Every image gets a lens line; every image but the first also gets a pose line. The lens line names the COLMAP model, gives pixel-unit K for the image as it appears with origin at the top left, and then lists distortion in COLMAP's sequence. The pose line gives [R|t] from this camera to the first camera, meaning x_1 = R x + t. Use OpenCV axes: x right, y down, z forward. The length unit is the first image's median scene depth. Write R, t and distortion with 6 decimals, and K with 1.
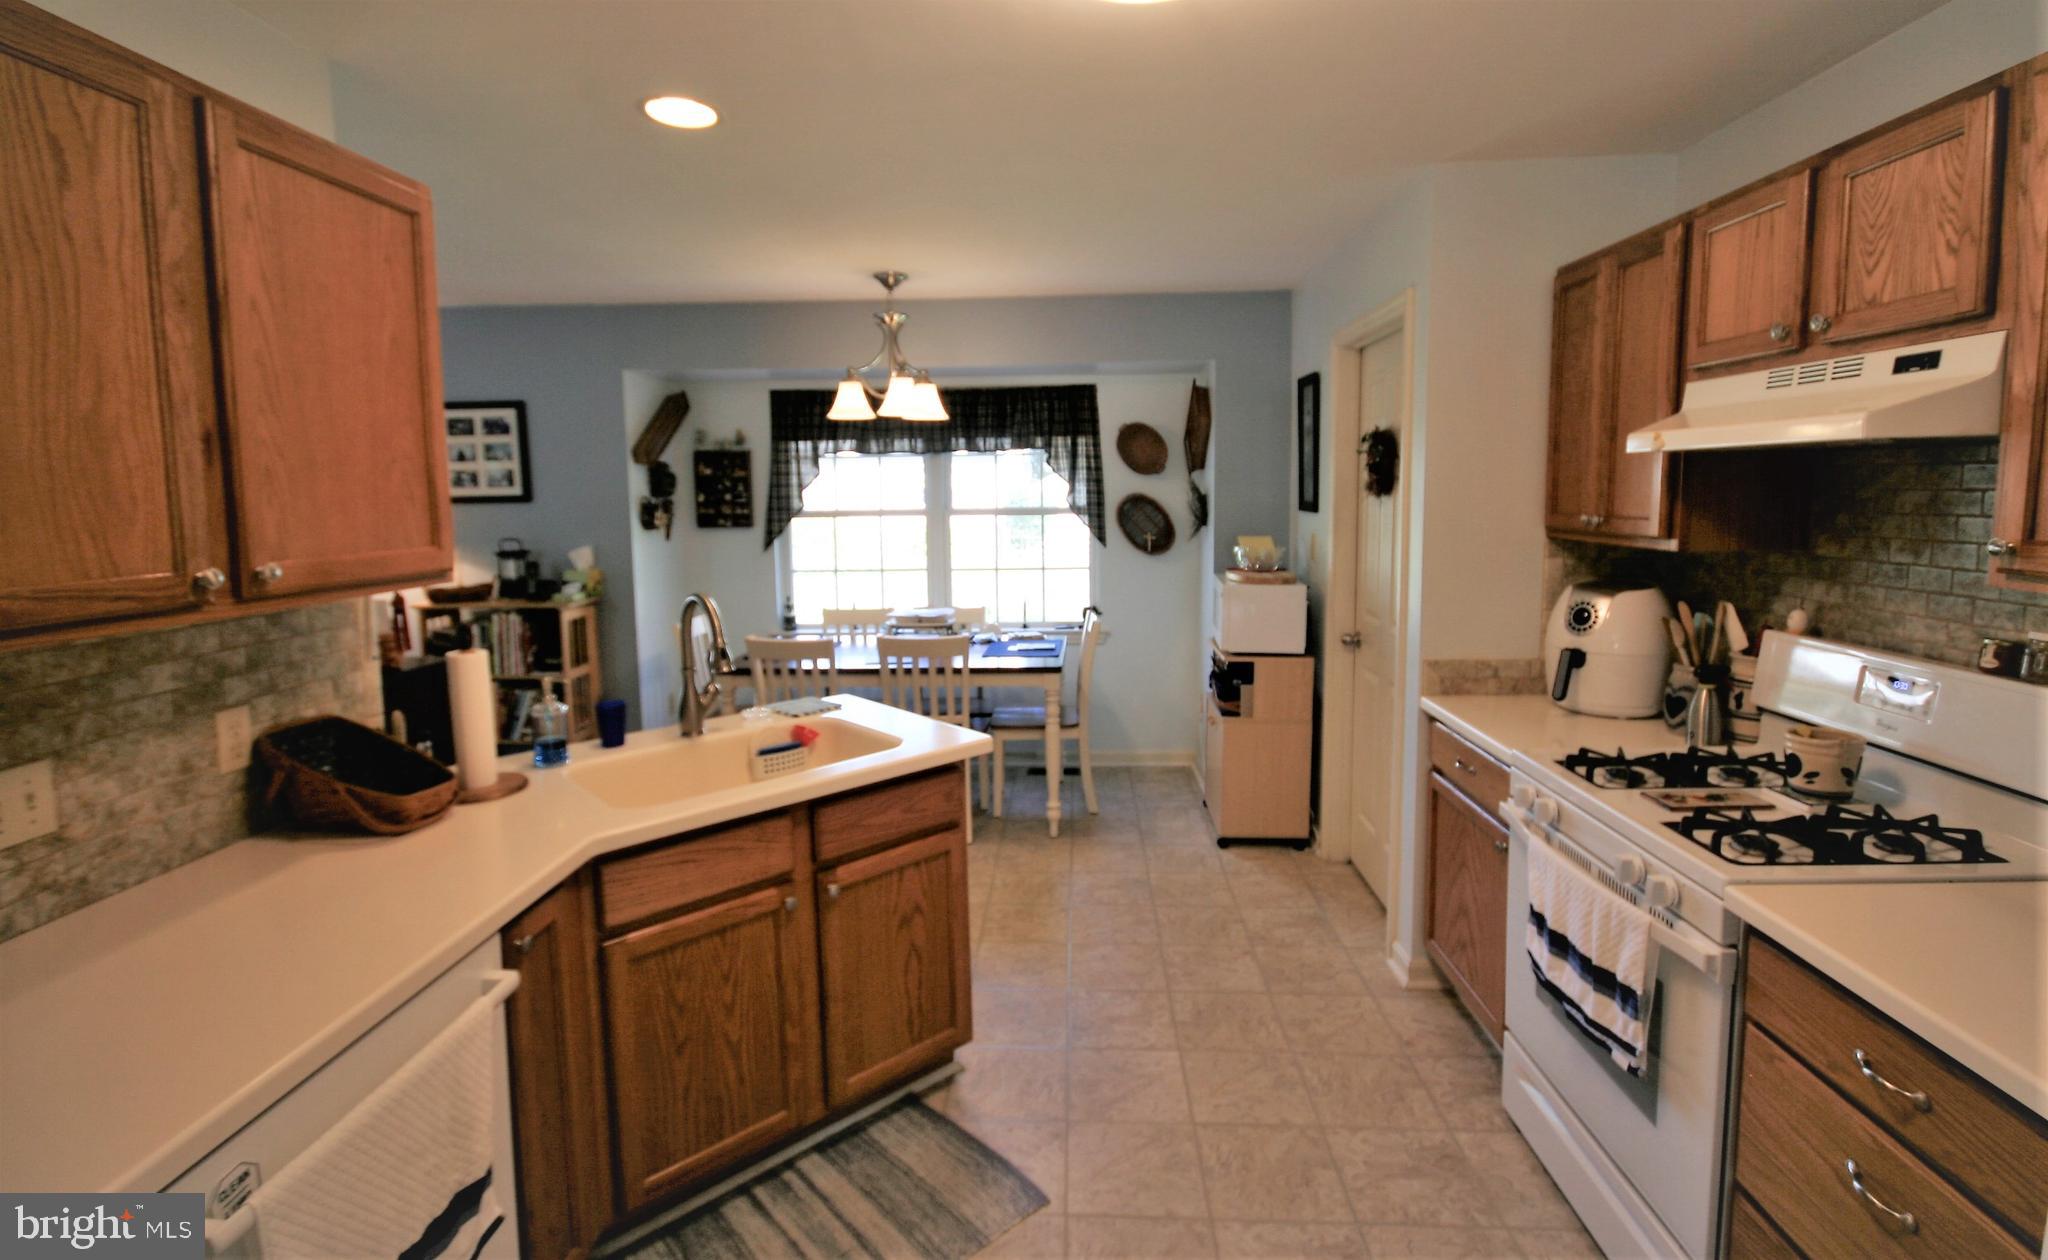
lens RADIAL K [[956.4, 0, 1033.8], [0, 956.4, 586.9], [0, 0, 1]] dist [-0.005237, -0.002303]
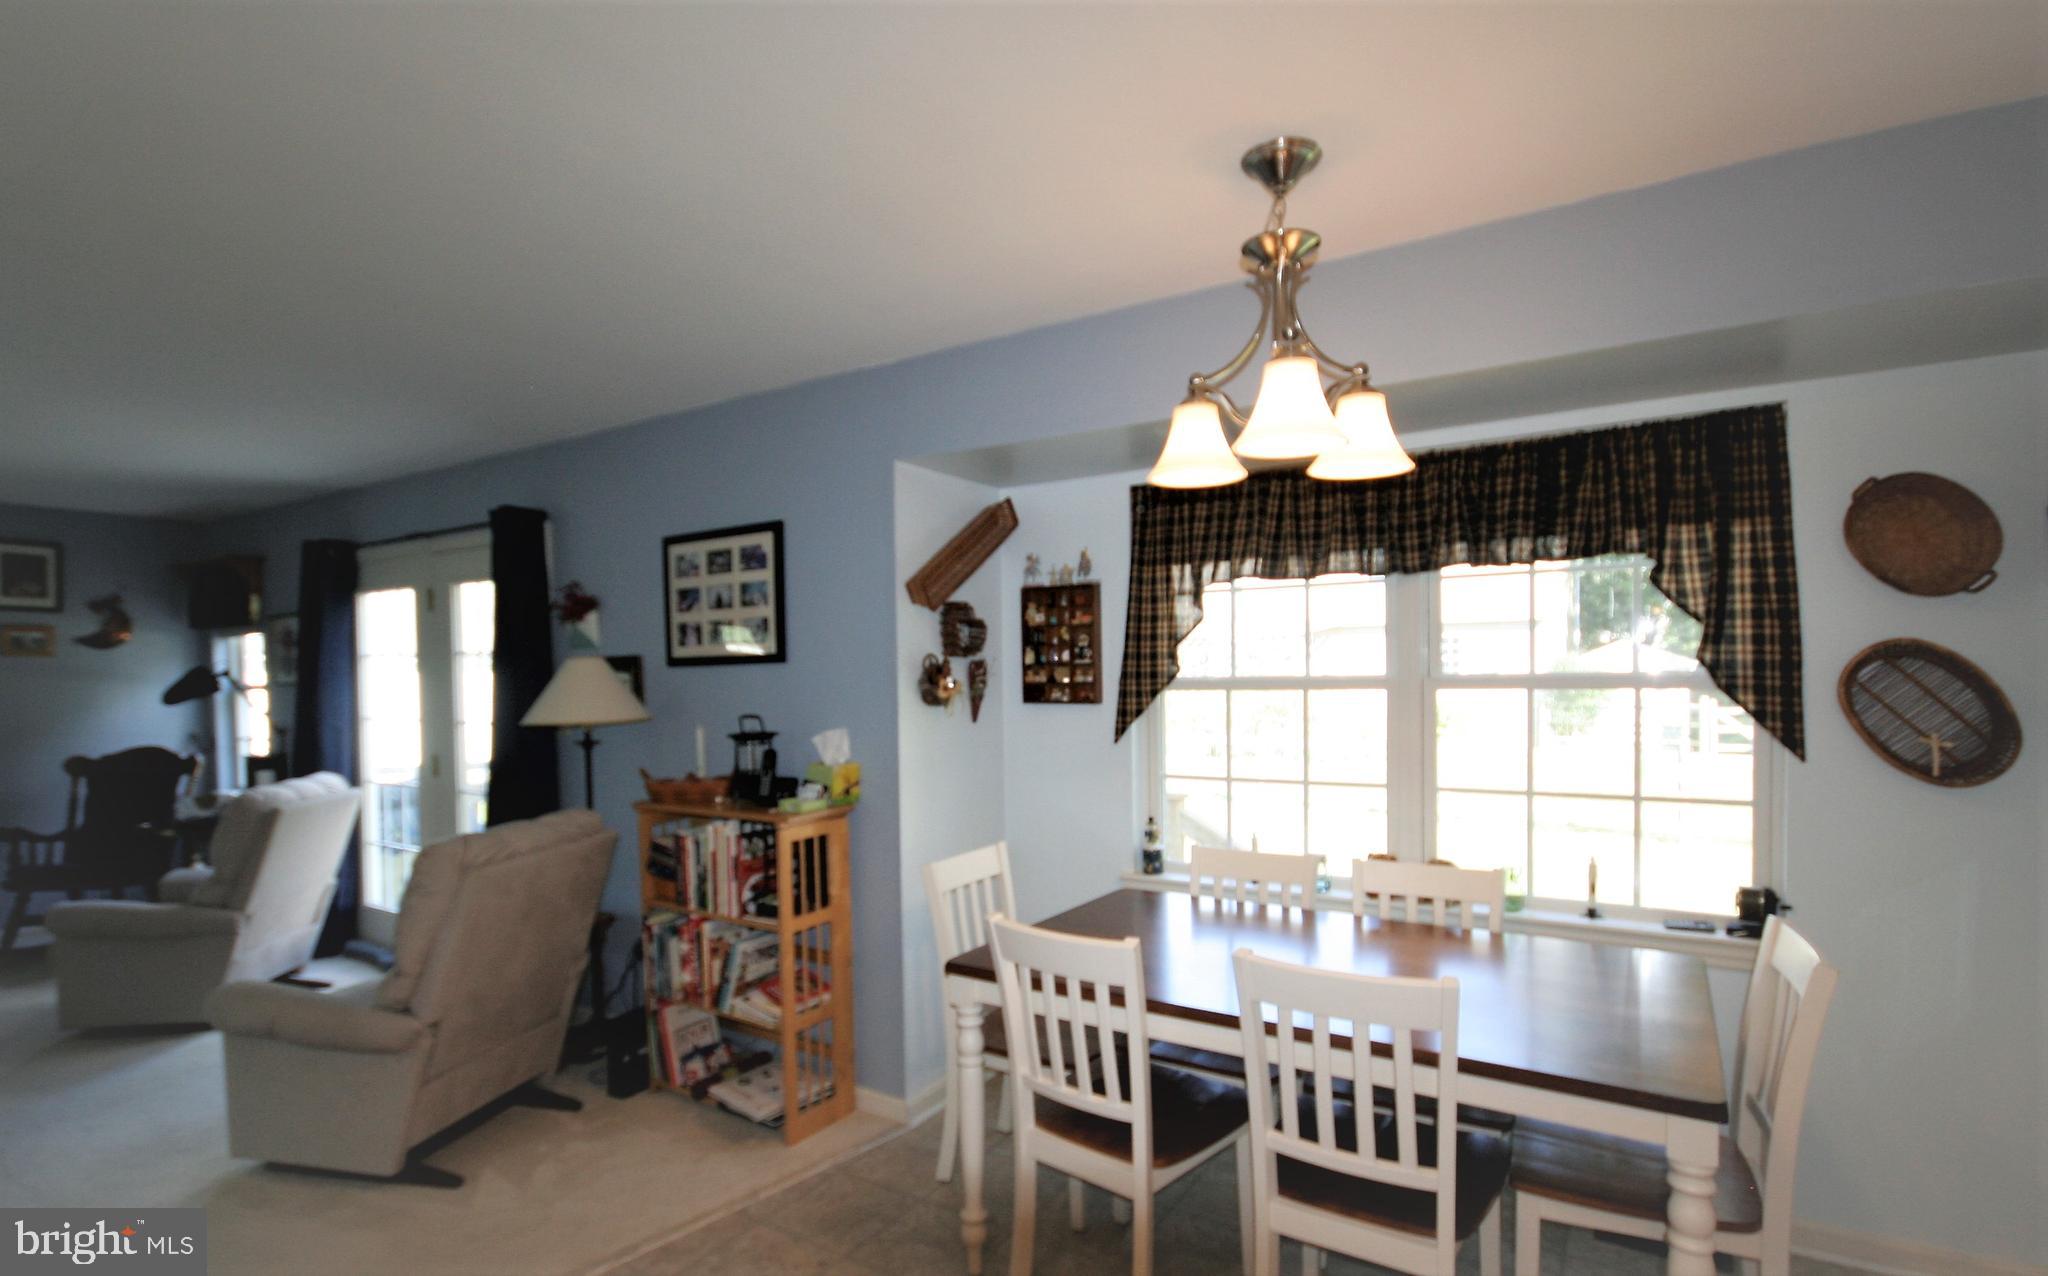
lens RADIAL K [[934.5, 0, 1055.3], [0, 934.5, 699.4], [0, 0, 1]] dist [0.006168, 0.000023]
pose [[0.874162, 0.014825, -0.485408, -0.019249], [-0.043844, 0.997861, -0.048483, -0.033883], [0.483651, 0.063665, 0.872942, 0.447988]]
